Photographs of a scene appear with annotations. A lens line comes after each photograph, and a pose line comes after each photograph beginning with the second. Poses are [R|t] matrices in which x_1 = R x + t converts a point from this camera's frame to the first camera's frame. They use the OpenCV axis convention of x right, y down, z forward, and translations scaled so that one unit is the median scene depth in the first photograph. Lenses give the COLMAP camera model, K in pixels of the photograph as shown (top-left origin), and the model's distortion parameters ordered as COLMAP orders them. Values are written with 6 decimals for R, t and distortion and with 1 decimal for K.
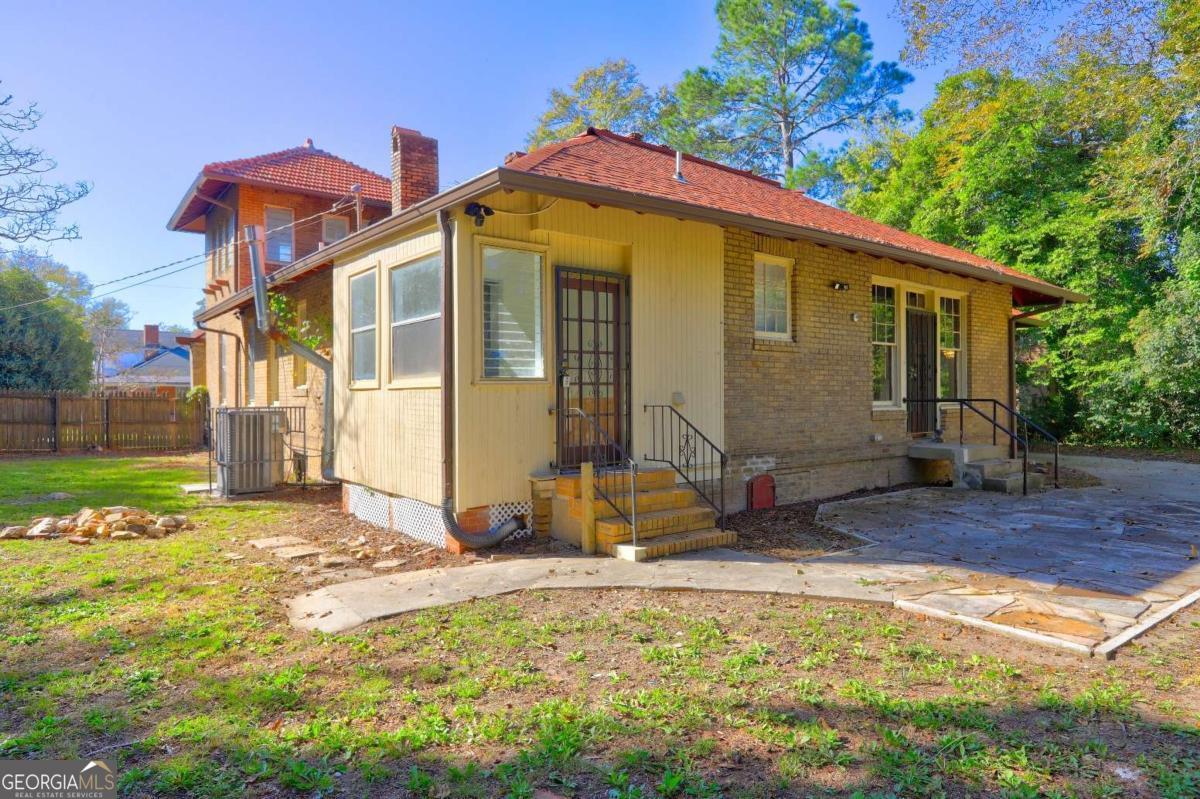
lens RADIAL K [[744.2, 0, 600.0], [0, 744.2, 399.5], [0, 0, 1]] dist [-0.006686, -0.000630]
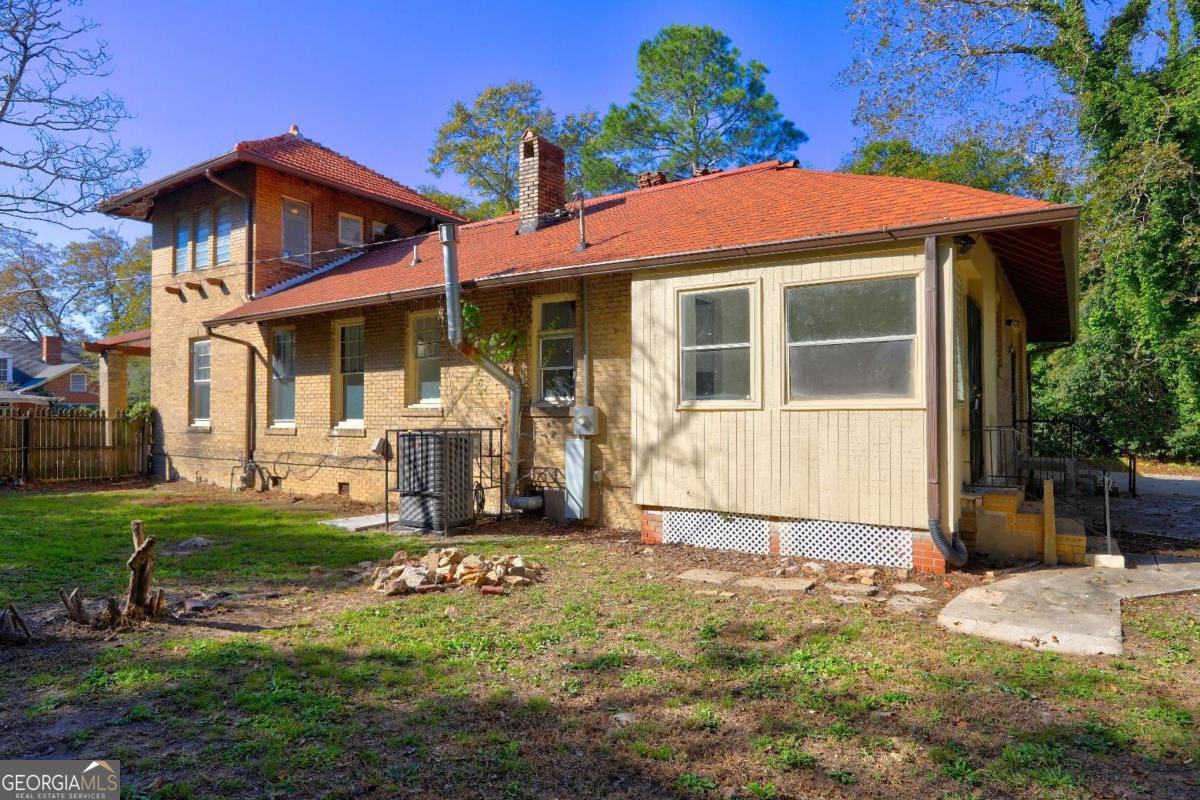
lens RADIAL K [[729.1, 0, 600.0], [0, 729.1, 400.0], [0, 0, 1]] dist [0.000319, 0.000298]
pose [[0.946820, 0.009096, 0.321635, -0.505391], [-0.000713, 0.999657, -0.026172, -0.001417], [-0.321763, 0.024551, 0.946502, 0.107948]]
